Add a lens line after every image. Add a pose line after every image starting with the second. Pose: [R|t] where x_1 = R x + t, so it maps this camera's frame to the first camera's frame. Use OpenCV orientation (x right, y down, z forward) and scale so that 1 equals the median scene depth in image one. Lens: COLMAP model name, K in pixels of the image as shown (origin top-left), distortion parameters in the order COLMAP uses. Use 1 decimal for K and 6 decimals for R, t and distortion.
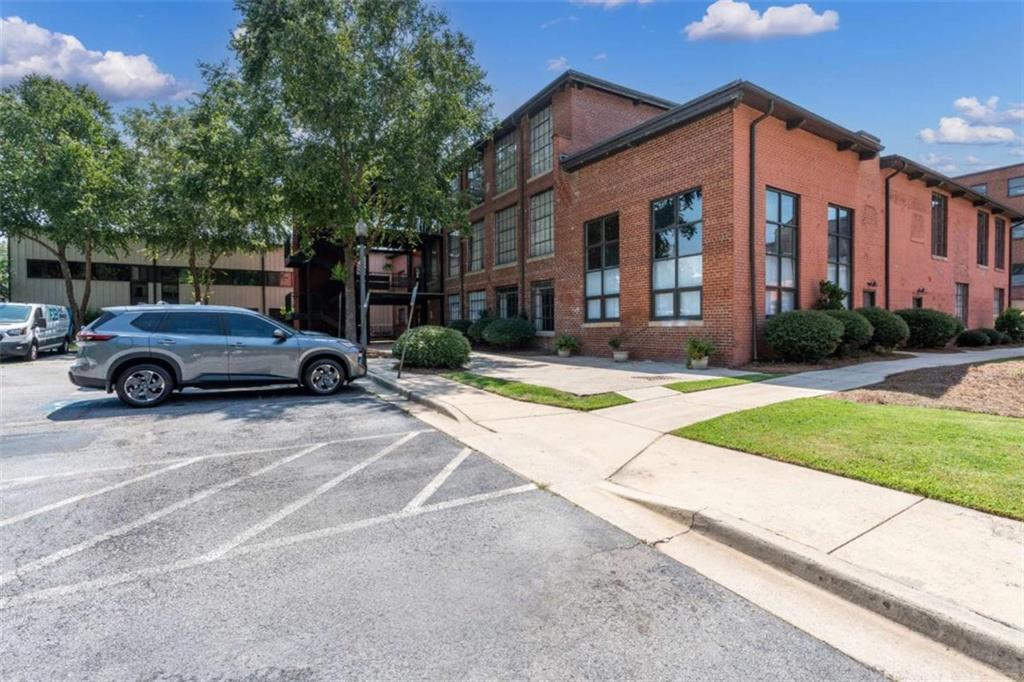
lens RADIAL K [[448.0, 0, 519.7], [0, 448.0, 335.3], [0, 0, 1]] dist [-0.000283, -0.000012]
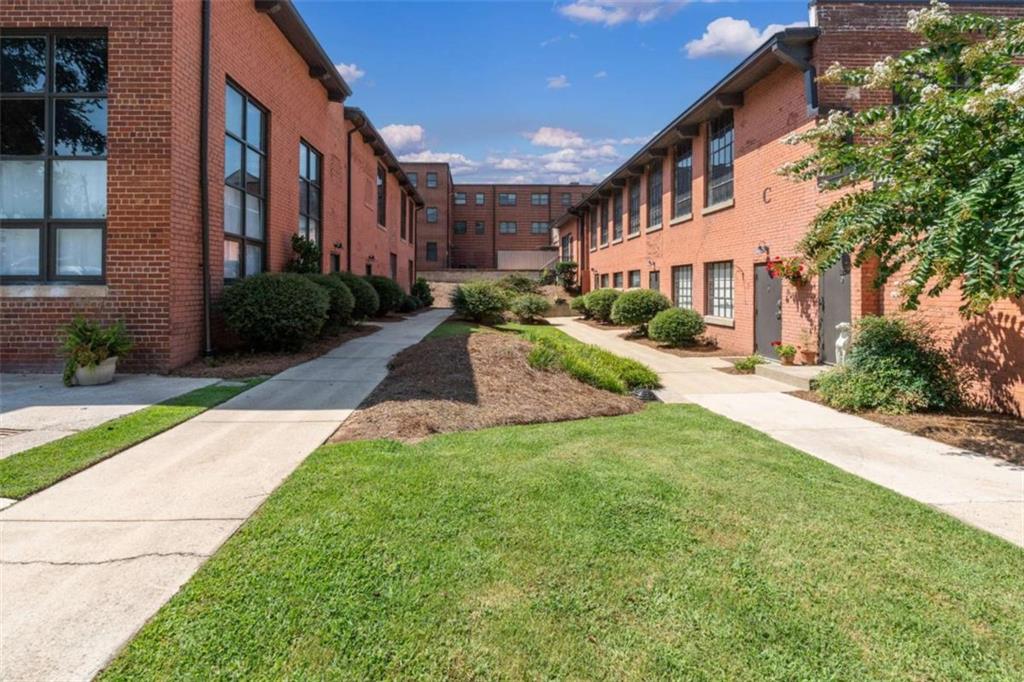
lens RADIAL K [[491.1, 0, 485.3], [0, 491.1, 278.8], [0, 0, 1]] dist [-0.014195, 0.000228]
pose [[0.519690, 0.024049, 0.854017, 0.149968], [0.013568, 0.999245, -0.036395, -0.014270], [-0.854247, 0.030501, 0.518971, 0.321622]]
